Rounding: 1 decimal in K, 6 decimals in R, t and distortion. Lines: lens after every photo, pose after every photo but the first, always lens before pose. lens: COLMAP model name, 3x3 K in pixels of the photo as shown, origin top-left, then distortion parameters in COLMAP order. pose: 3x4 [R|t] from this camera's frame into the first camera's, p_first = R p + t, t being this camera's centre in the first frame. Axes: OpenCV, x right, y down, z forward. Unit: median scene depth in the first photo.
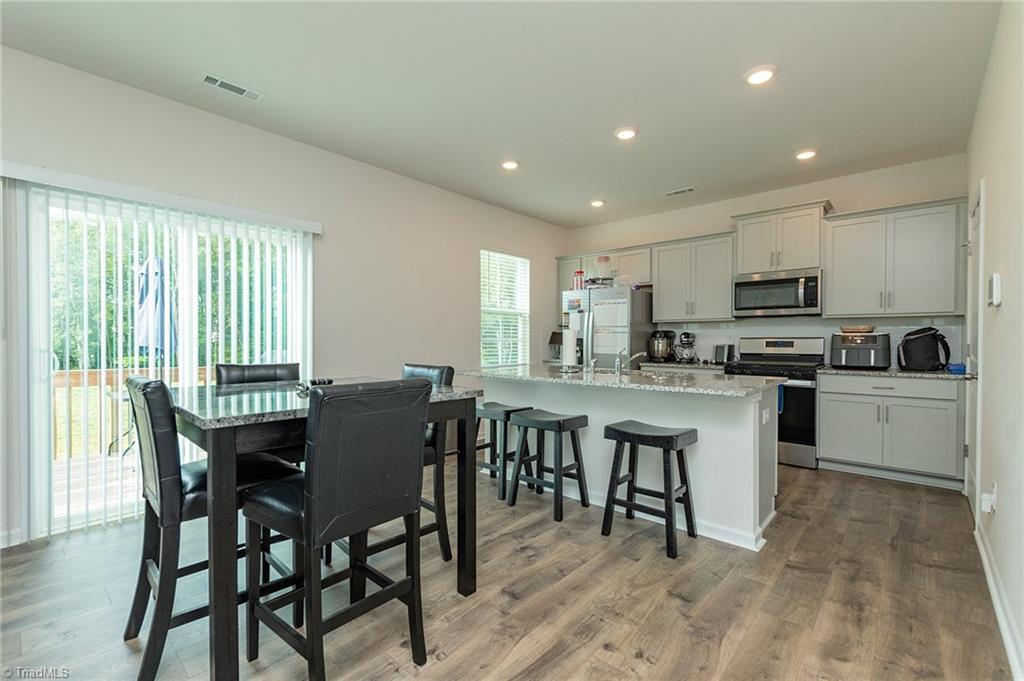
lens RADIAL K [[452.3, 0, 515.2], [0, 452.3, 344.1], [0, 0, 1]] dist [0.008352, -0.001967]
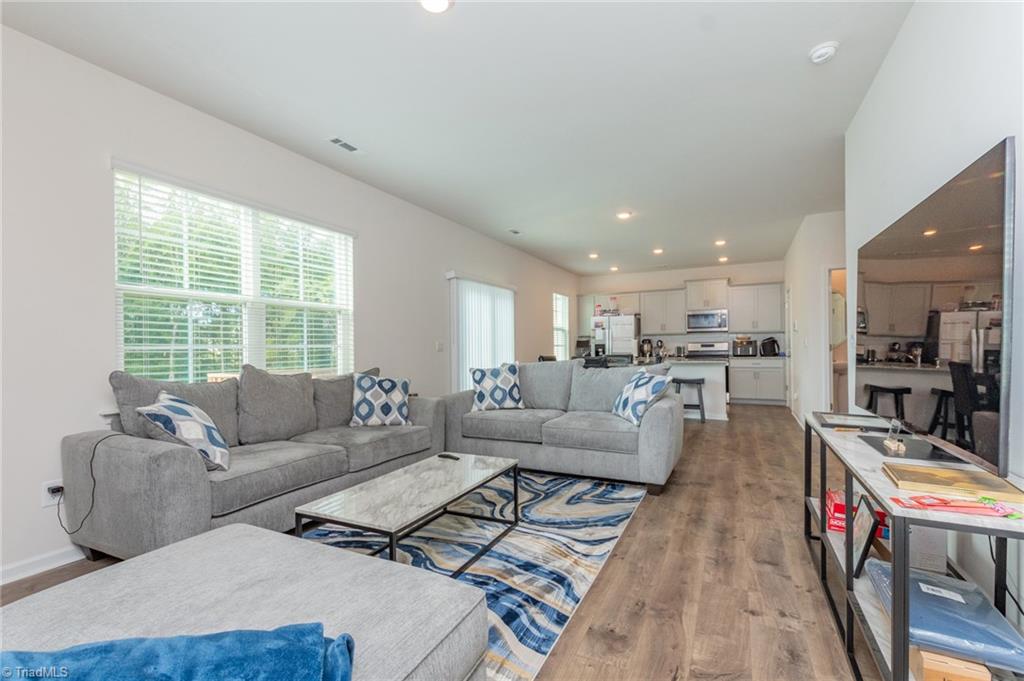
lens RADIAL K [[452.3, 0, 514.1], [0, 452.3, 361.4], [0, 0, 1]] dist [0.008352, -0.001967]
pose [[0.964185, -0.022684, 0.264260, -1.103262], [0.016665, 0.999549, 0.024996, 0.007469], [-0.264708, -0.019697, 0.964127, -1.008796]]
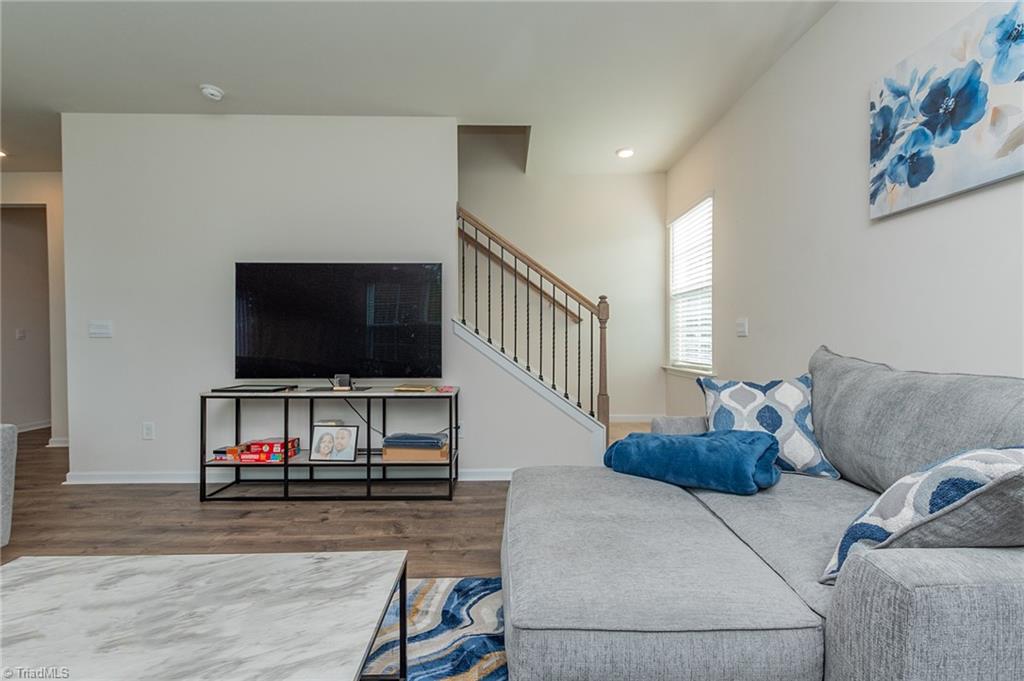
lens RADIAL K [[452.3, 0, 510.4], [0, 452.3, 347.2], [0, 0, 1]] dist [0.008352, -0.001967]
pose [[-0.684359, -0.020883, 0.728846, -1.503366], [0.003706, 0.999477, 0.032117, 0.010553], [-0.729136, 0.024680, -0.683924, -0.192887]]
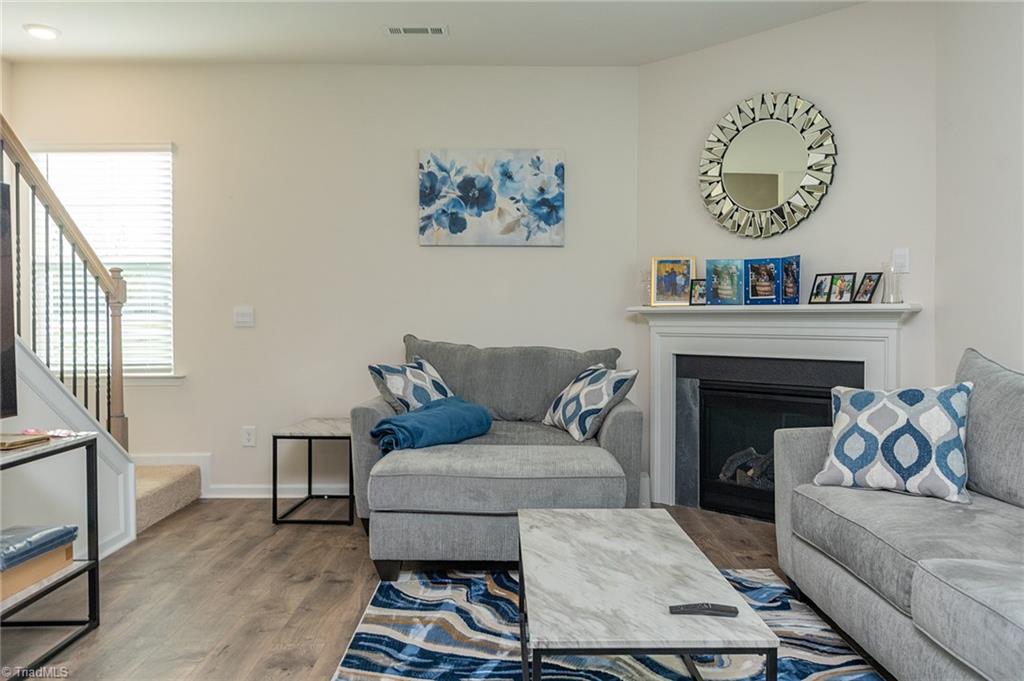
lens RADIAL K [[737.0, 0, 521.8], [0, 737.0, 329.9], [0, 0, 1]] dist [0.008320, -0.005277]
pose [[-0.734121, 0.004879, -0.679001, -0.507999], [-0.007833, 0.999847, 0.015653, -0.001462], [0.678974, 0.016810, -0.733970, 0.228485]]
